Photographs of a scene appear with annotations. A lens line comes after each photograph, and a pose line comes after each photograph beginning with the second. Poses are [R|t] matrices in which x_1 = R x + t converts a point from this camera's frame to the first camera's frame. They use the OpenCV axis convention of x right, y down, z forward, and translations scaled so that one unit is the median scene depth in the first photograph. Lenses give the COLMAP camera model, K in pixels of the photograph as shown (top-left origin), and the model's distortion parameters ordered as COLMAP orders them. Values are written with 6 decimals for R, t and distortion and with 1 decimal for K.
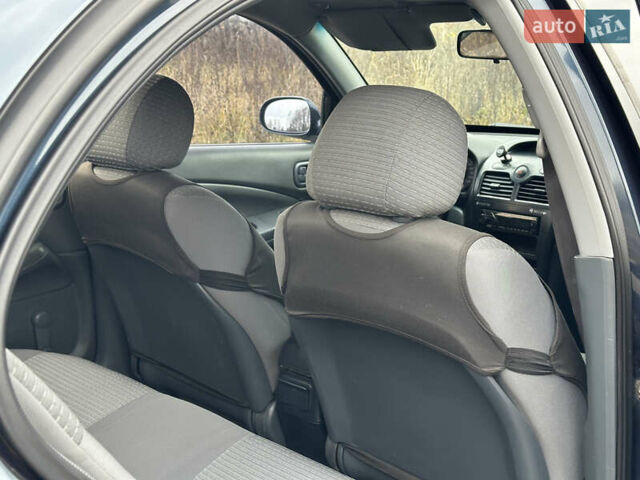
lens RADIAL K [[892.4, 0, 321.2], [0, 892.4, 240.5], [0, 0, 1]] dist [0.179490, 0.000000]
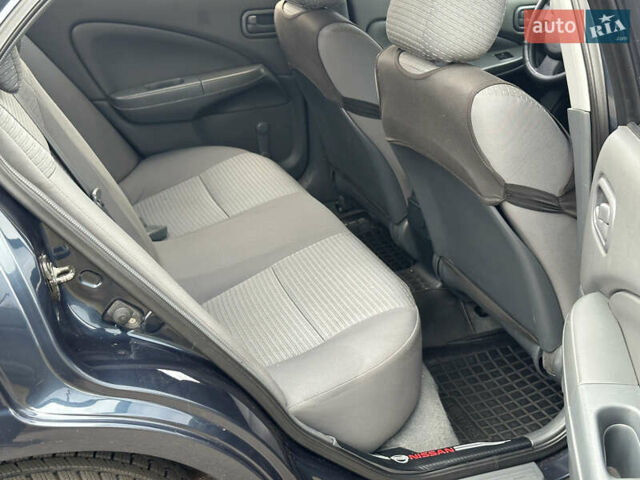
lens RADIAL K [[892.4, 0, 319.0], [0, 892.4, 241.9], [0, 0, 1]] dist [0.179490, 0.000000]
pose [[0.900417, 0.162321, -0.403610, 0.447030], [-0.088623, 0.976767, 0.195120, -0.011475], [0.425905, -0.139920, 0.893883, -0.143014]]
